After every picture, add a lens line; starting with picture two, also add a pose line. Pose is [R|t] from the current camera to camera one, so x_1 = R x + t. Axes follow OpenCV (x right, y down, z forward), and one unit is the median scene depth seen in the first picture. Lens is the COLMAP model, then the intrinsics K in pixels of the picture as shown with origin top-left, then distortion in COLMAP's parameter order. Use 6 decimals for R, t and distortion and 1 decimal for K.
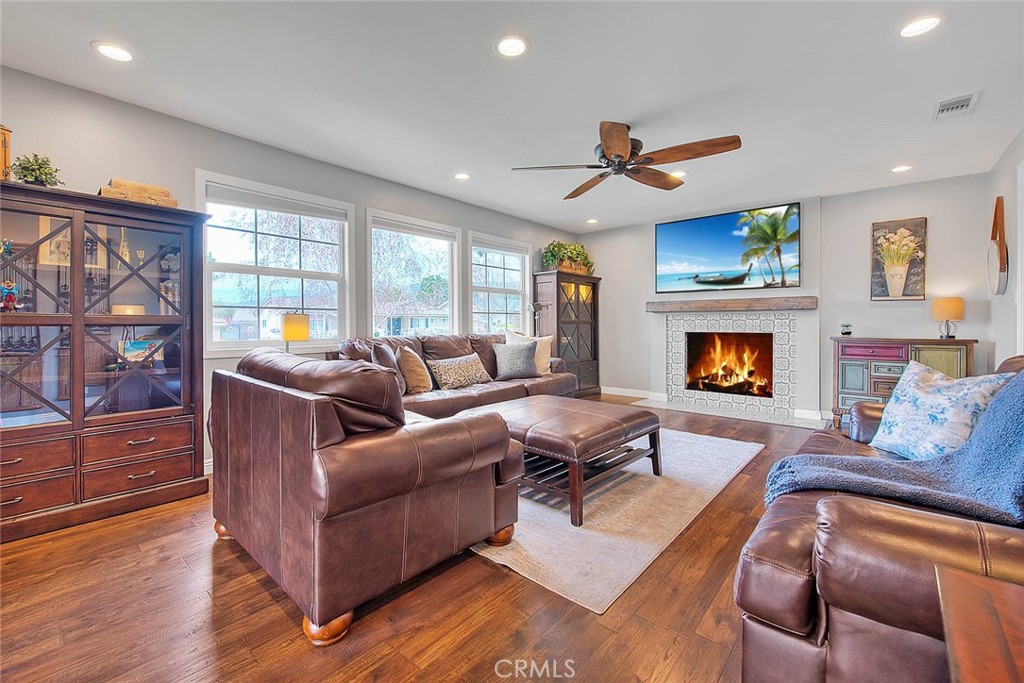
lens RADIAL K [[421.2, 0, 515.8], [0, 421.2, 336.2], [0, 0, 1]] dist [-0.000854, -0.000290]
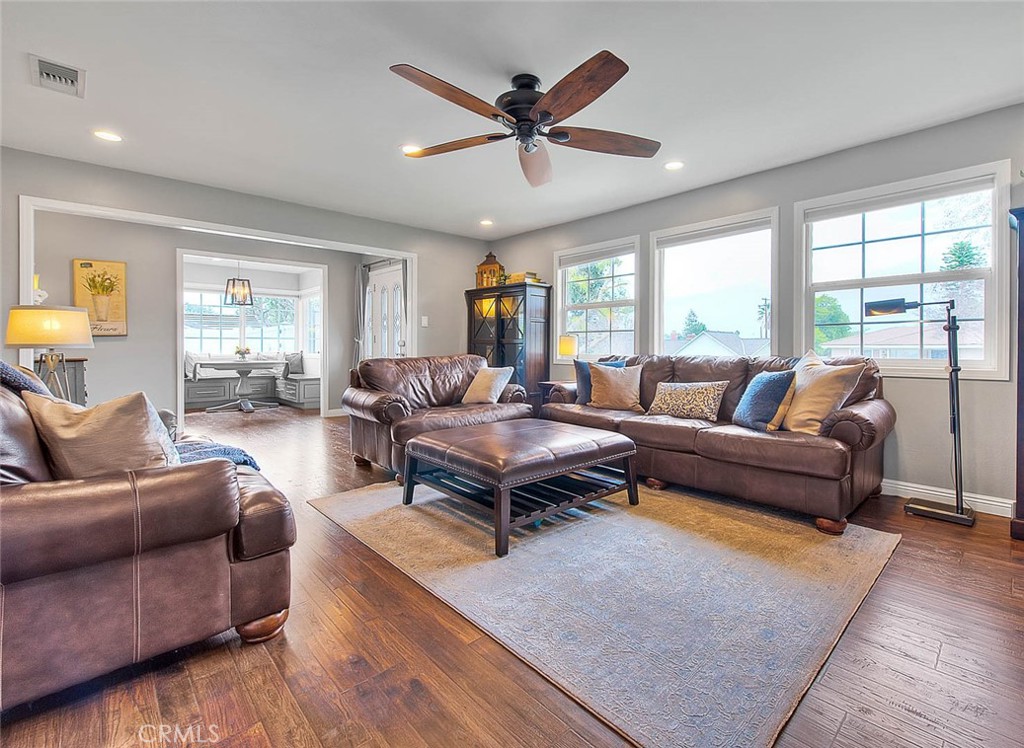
lens RADIAL K [[466.1, 0, 571.4], [0, 466.1, 350.3], [0, 0, 1]] dist [-0.002543, -0.000303]
pose [[-0.057889, 0.015135, -0.998208, 0.912055], [-0.022264, 0.999617, 0.016448, -0.025656], [0.998075, 0.023176, -0.057530, 0.950835]]
